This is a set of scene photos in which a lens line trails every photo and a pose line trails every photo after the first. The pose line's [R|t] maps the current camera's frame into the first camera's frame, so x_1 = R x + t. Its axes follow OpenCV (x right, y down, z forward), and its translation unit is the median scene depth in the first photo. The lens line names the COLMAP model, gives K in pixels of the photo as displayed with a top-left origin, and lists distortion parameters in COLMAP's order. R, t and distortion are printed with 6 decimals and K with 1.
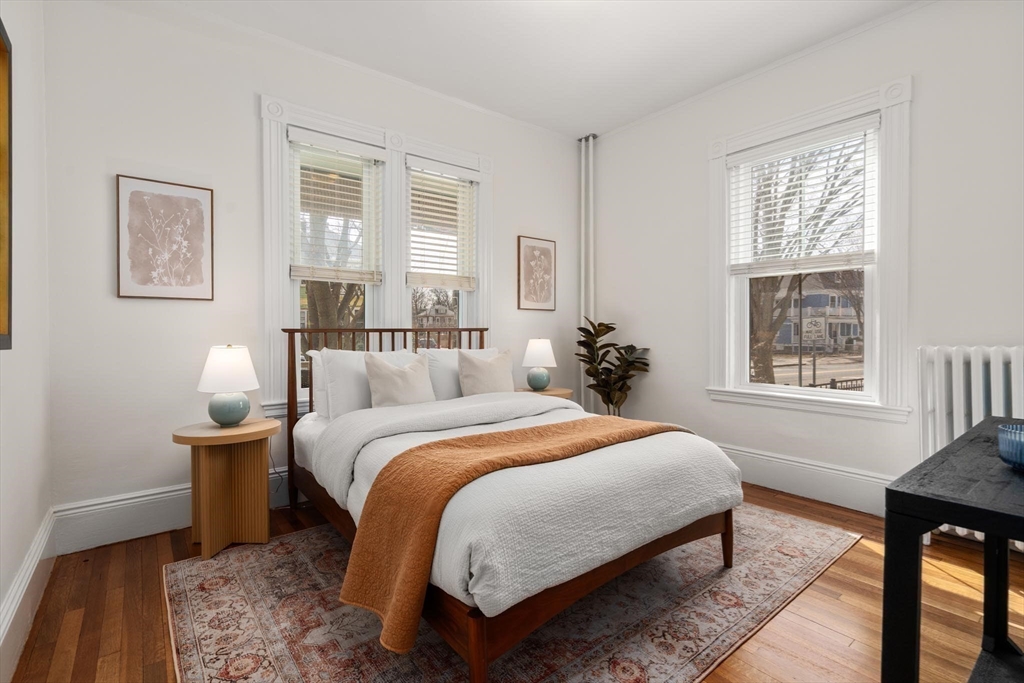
lens RADIAL K [[470.2, 0, 513.2], [0, 470.2, 333.5], [0, 0, 1]] dist [-0.001681, -0.000088]
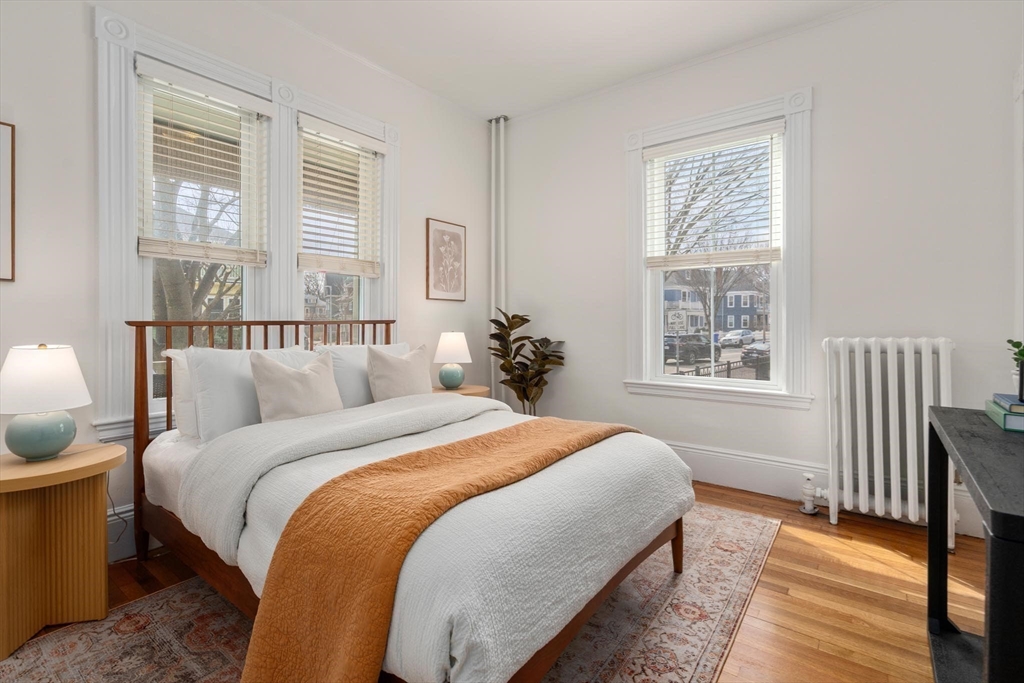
lens RADIAL K [[470.2, 0, 508.8], [0, 470.2, 320.9], [0, 0, 1]] dist [-0.001681, -0.000088]
pose [[0.968940, 0.000625, 0.247294, -0.088231], [0.001501, 0.999964, -0.008408, -0.003298], [-0.247290, 0.008518, 0.968904, 0.126878]]
